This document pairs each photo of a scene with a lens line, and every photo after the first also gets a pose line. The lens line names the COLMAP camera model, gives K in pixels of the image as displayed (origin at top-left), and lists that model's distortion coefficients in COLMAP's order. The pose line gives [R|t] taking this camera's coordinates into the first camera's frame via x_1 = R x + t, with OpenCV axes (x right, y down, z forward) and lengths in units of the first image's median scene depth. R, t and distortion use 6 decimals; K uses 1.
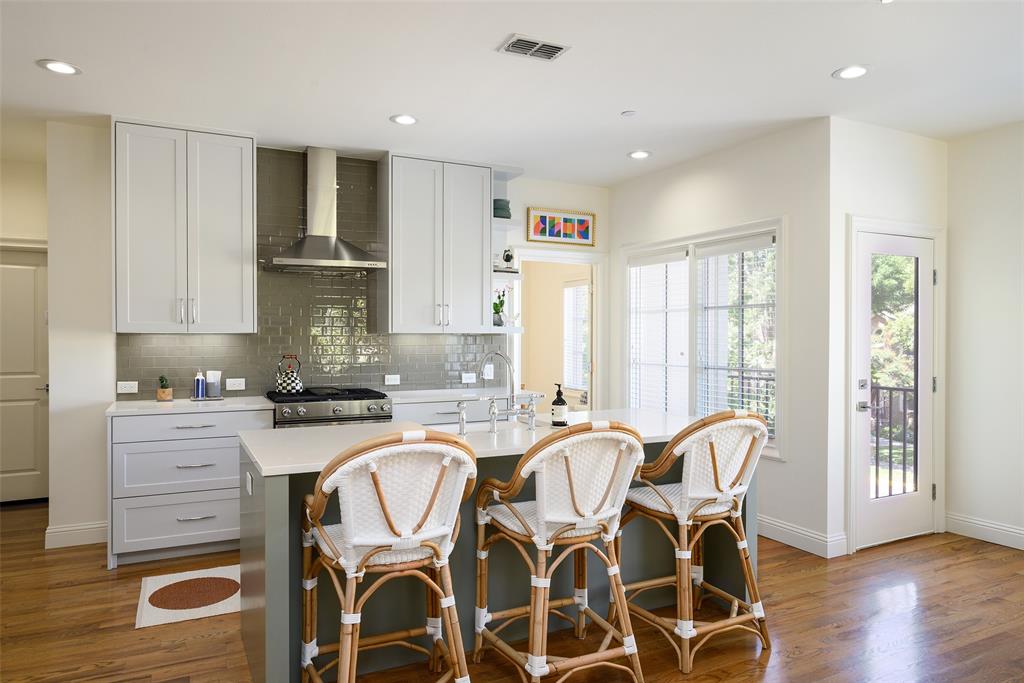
lens RADIAL K [[674.8, 0, 504.4], [0, 674.8, 334.6], [0, 0, 1]] dist [-0.001183, 0.005661]
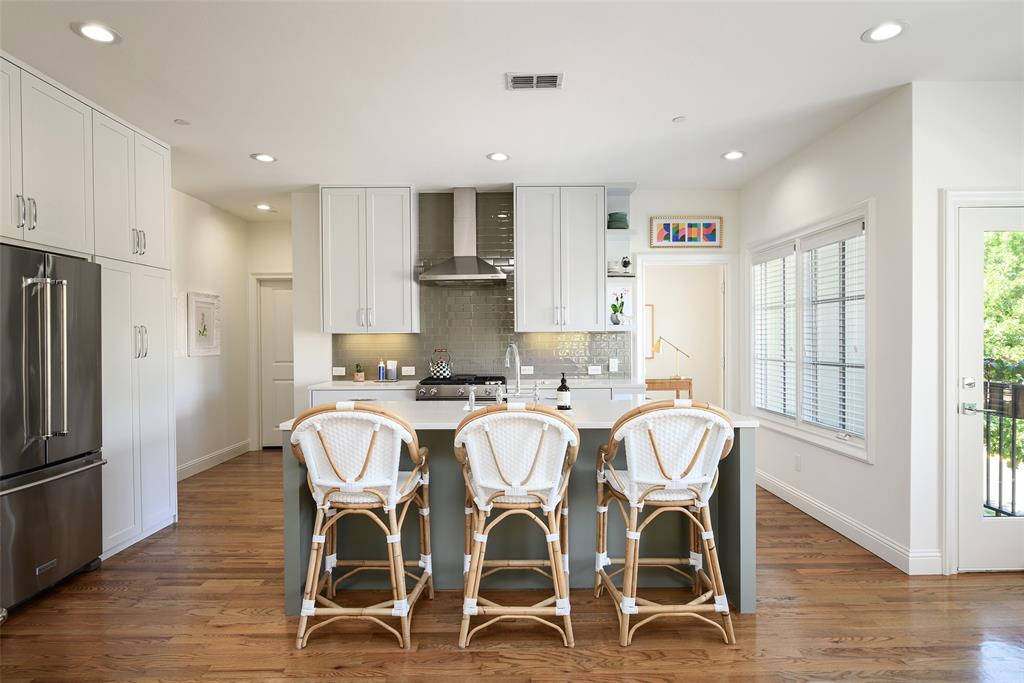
lens RADIAL K [[570.1, 0, 503.6], [0, 570.1, 340.7], [0, 0, 1]] dist [0.001470, 0.000990]
pose [[0.895301, -0.004691, -0.445437, 0.297834], [0.007444, 0.999962, 0.004430, 0.010406], [0.445400, -0.007282, 0.895302, 0.070134]]
